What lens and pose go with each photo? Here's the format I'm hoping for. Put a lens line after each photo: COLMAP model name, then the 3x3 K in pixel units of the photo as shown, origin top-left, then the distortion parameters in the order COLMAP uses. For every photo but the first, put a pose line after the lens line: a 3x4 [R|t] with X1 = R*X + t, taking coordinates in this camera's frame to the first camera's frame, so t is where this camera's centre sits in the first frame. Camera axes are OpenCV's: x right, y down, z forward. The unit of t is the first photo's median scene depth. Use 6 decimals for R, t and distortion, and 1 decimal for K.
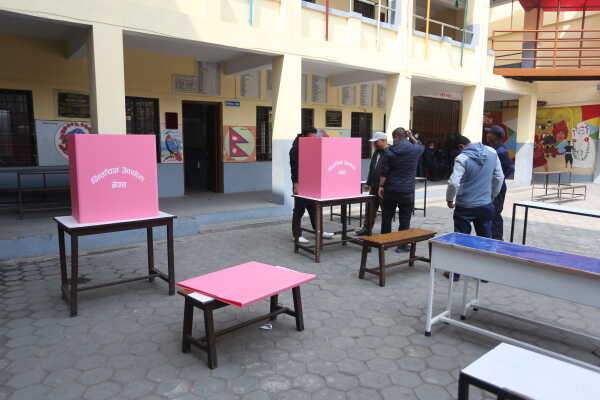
lens RADIAL K [[437.8, 0, 311.4], [0, 437.8, 197.6], [0, 0, 1]] dist [0.033001, -0.001188]
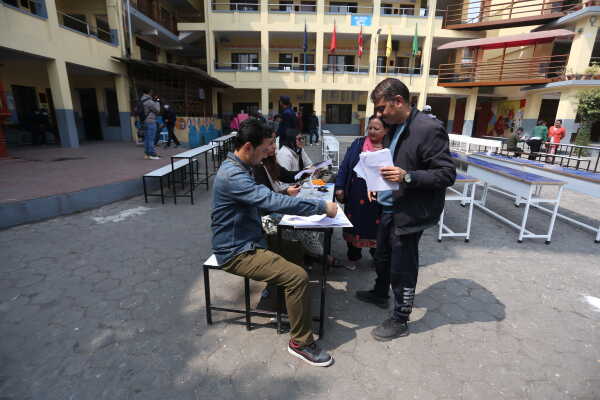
lens RADIAL K [[276.8, 0, 299.3], [0, 276.8, 181.0], [0, 0, 1]] dist [-0.000746, 0.000218]
pose [[0.791707, 0.151949, -0.591703, 0.696975], [-0.096654, 0.987529, 0.124272, 0.061948], [0.603207, -0.041196, 0.796520, -0.443230]]
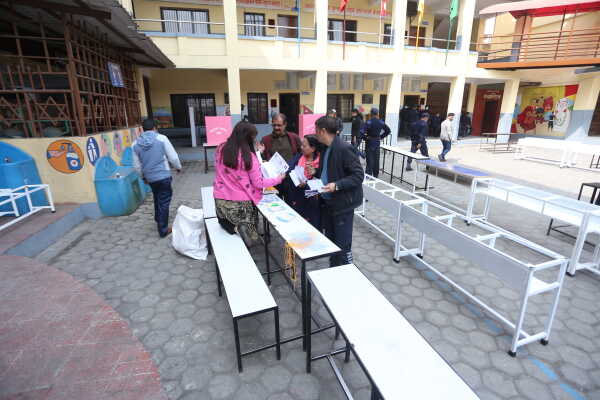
lens RADIAL K [[284.7, 0, 298.5], [0, 284.7, 183.4], [0, 0, 1]] dist [0.000917, 0.001206]
pose [[0.921128, 0.097501, -0.376852, 0.241969], [-0.045490, 0.988452, 0.144546, 0.001096], [0.386594, -0.116002, 0.914926, -0.173576]]
